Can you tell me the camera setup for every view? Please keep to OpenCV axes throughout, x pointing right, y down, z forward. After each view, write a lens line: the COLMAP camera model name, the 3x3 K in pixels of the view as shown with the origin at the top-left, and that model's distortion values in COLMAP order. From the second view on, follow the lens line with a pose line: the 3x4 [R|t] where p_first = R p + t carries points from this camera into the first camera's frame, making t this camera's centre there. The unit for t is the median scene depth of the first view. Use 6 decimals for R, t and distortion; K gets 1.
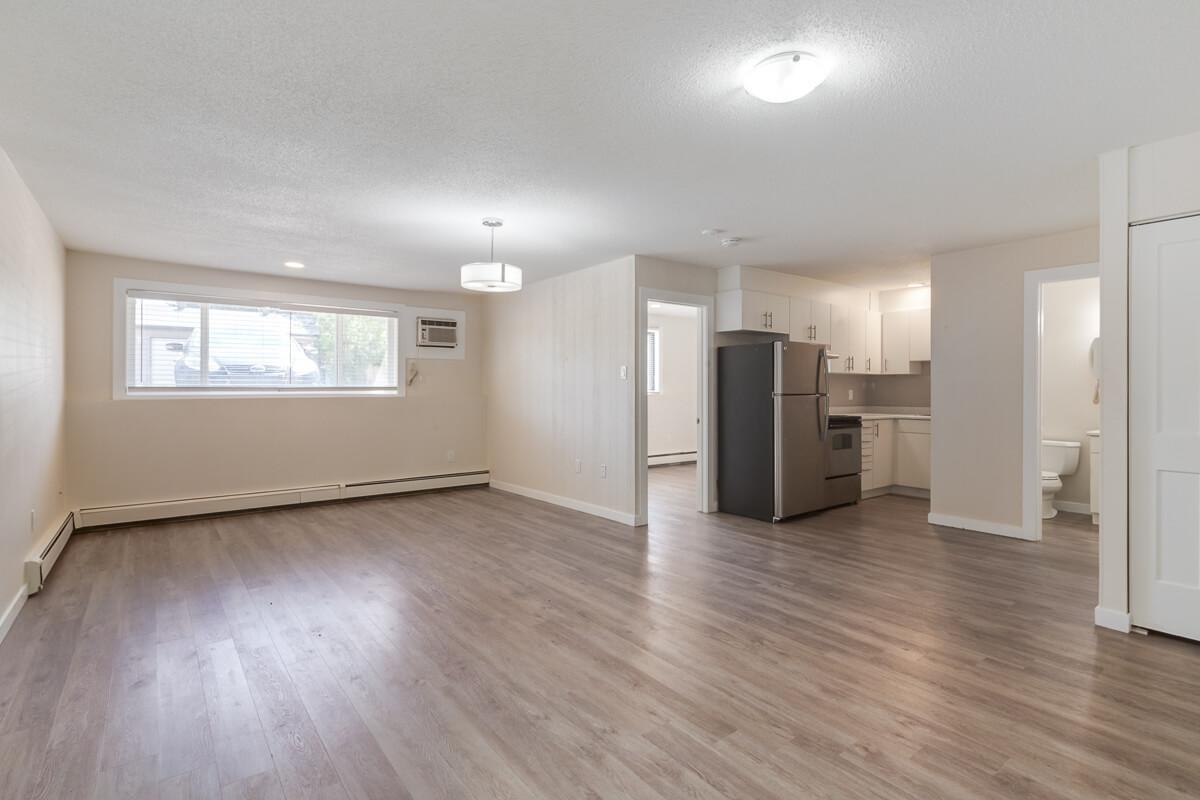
lens RADIAL K [[578.5, 0, 604.7], [0, 578.5, 387.2], [0, 0, 1]] dist [-0.000935, 0.000483]
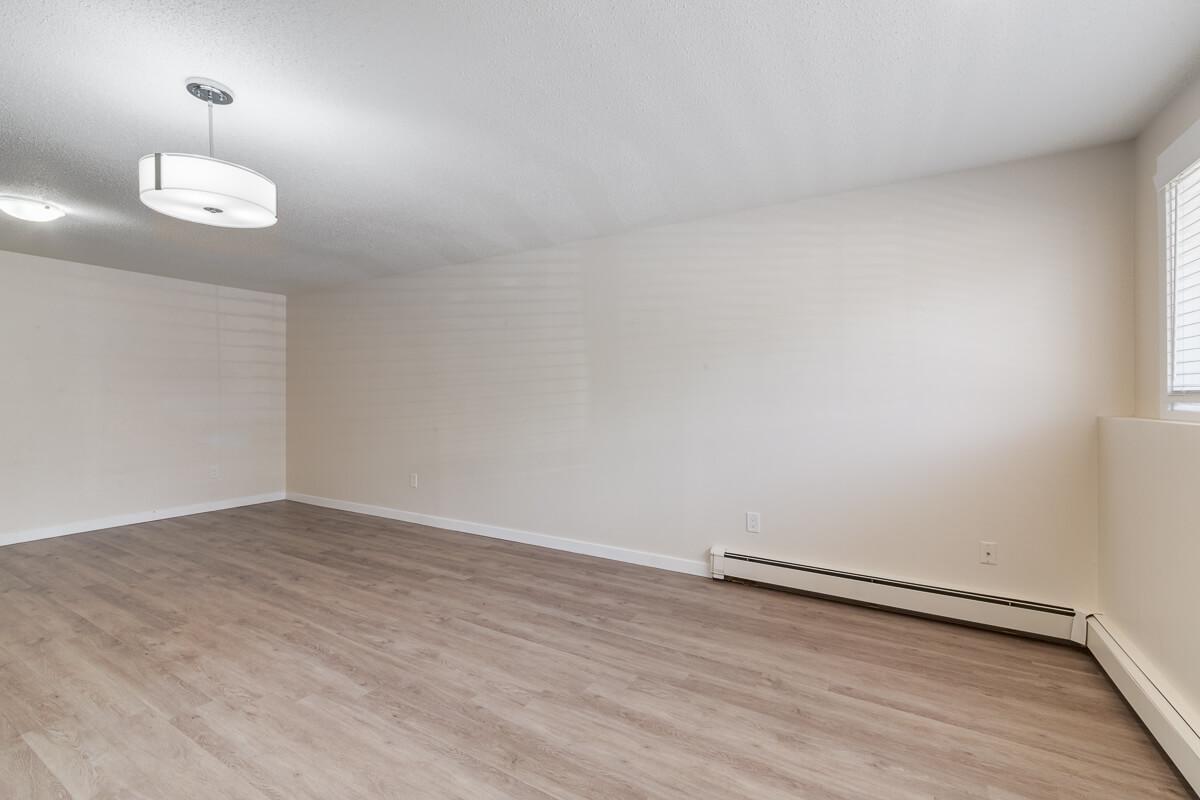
lens RADIAL K [[511.0, 0, 601.0], [0, 511.0, 397.1], [0, 0, 1]] dist [-0.002591, 0.002580]
pose [[-0.932603, 0.003726, -0.360884, -0.299040], [0.003297, 0.999993, 0.001805, 0.001565], [0.360888, 0.000494, -0.932609, 1.303988]]
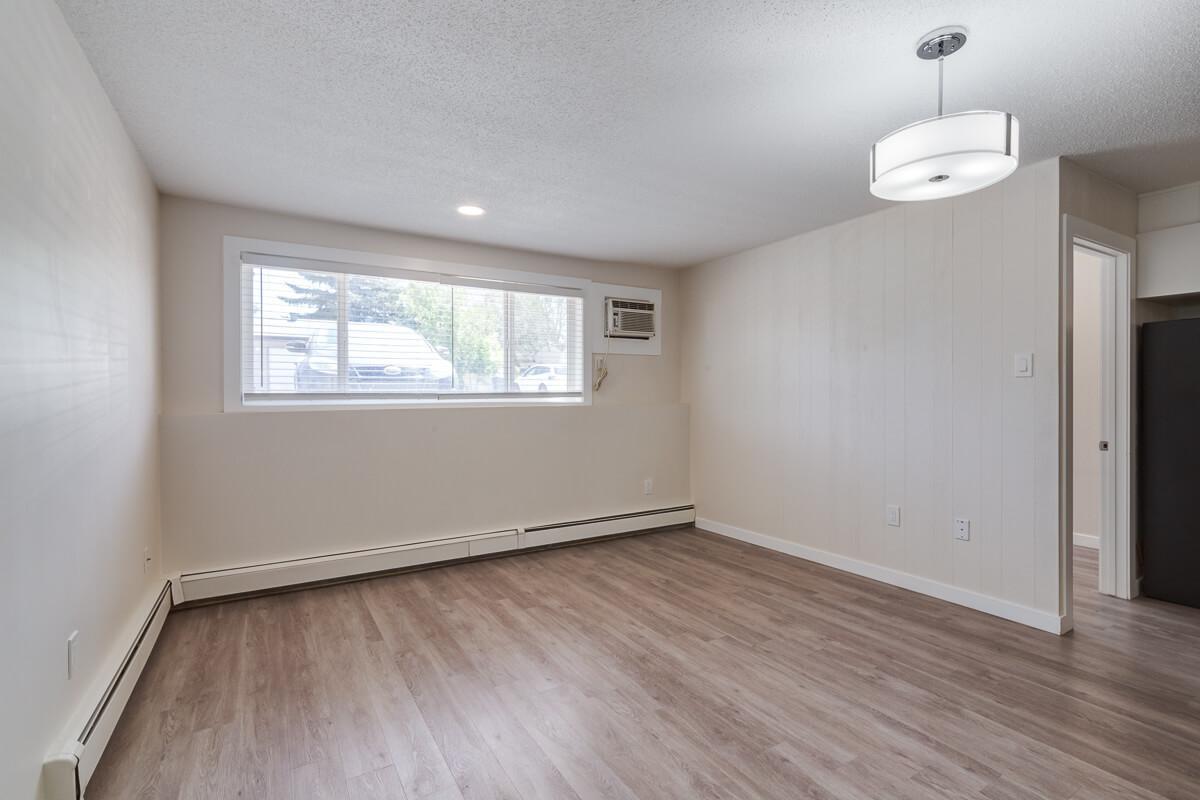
lens RADIAL K [[554.5, 0, 603.5], [0, 554.5, 397.2], [0, 0, 1]] dist [-0.001255, 0.000062]
pose [[0.992669, -0.003930, -0.120802, -0.342363], [0.004882, 0.999959, 0.007589, 0.000488], [0.120768, -0.008123, 0.992648, 0.424236]]
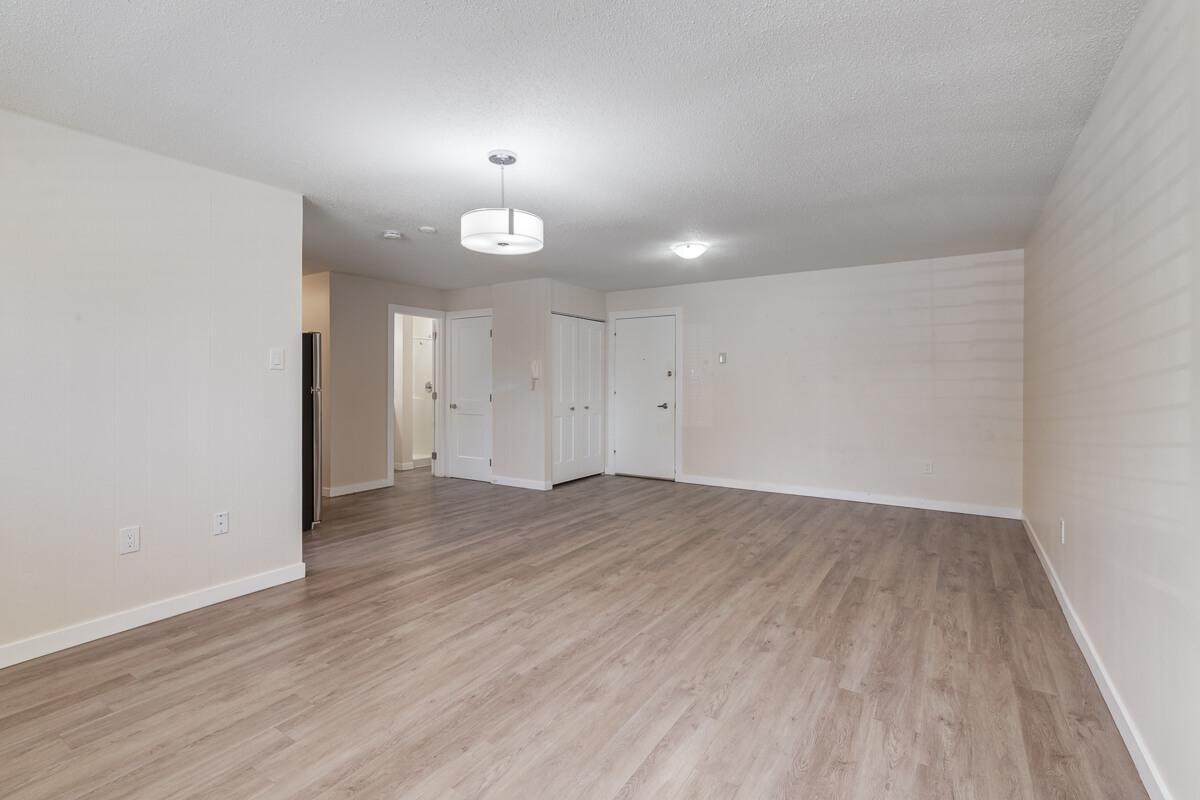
lens RADIAL K [[554.5, 0, 599.9], [0, 554.5, 381.5], [0, 0, 1]] dist [-0.001255, 0.000062]
pose [[-0.326473, 0.003478, 0.945200, -0.745000], [-0.001751, 0.999989, -0.004285, 0.002653], [-0.945205, -0.003054, -0.326463, 0.920070]]
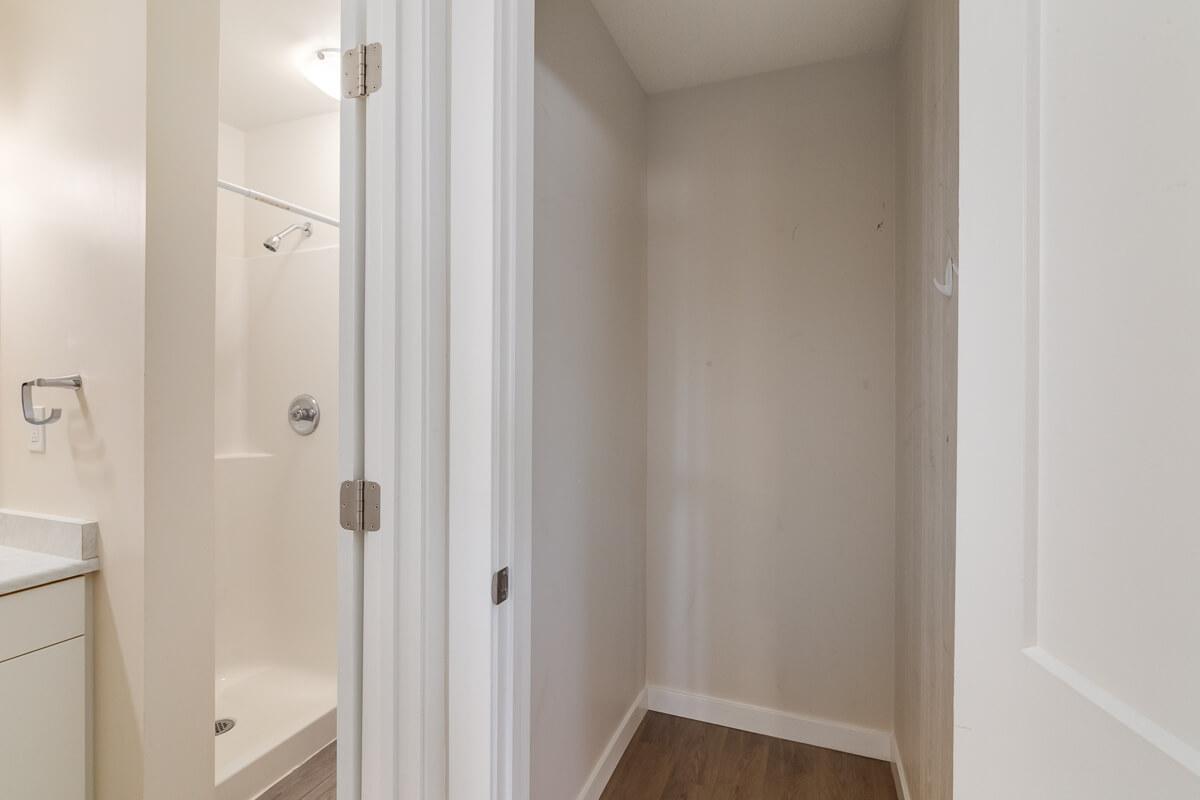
lens RADIAL K [[554.5, 0, 611.2], [0, 554.5, 395.9], [0, 0, 1]] dist [-0.001255, 0.000062]
pose [[-0.519257, -0.005630, 0.854600, 0.601535], [-0.003526, 0.999984, 0.004445, -0.006842], [-0.854611, -0.000705, -0.519268, 0.880137]]
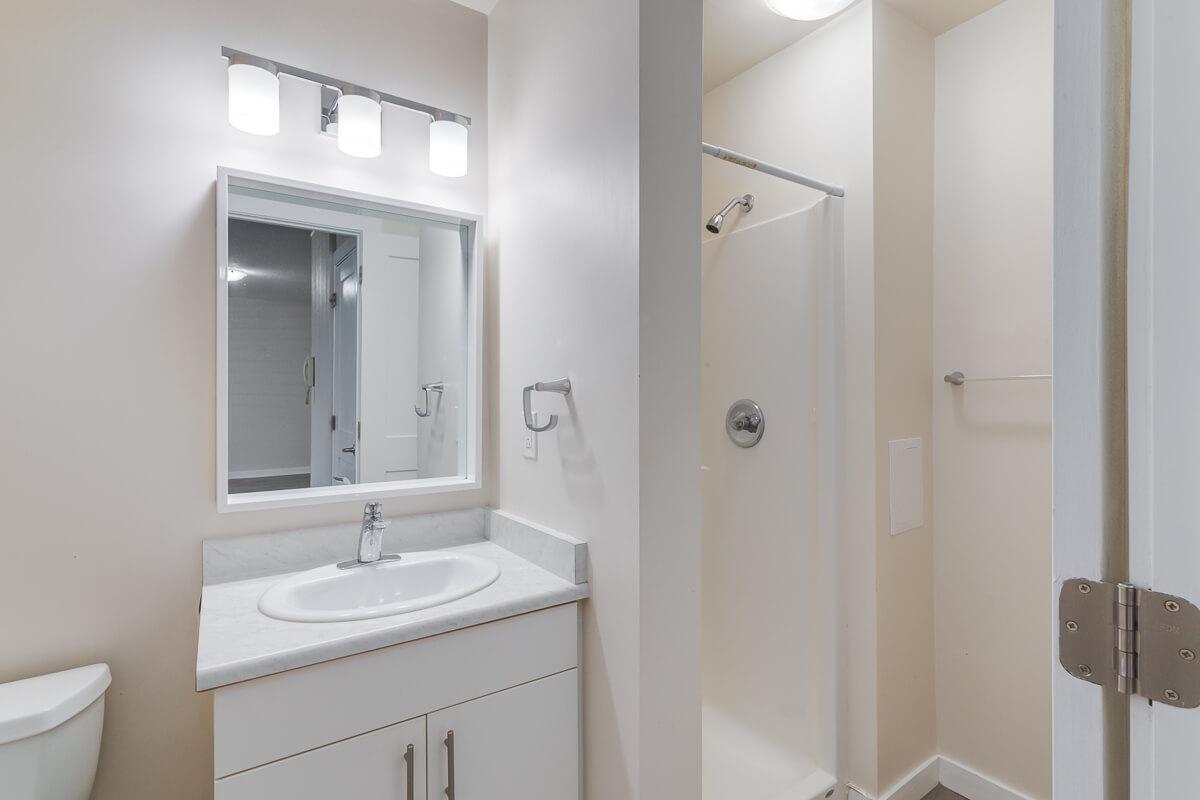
lens RADIAL K [[578.5, 0, 598.7], [0, 578.5, 399.6], [0, 0, 1]] dist [-0.000935, 0.000483]
pose [[0.059533, -0.003500, 0.998220, 0.721925], [-0.001047, 0.999993, 0.003568, -0.006320], [-0.998226, -0.001258, 0.059529, 0.938884]]
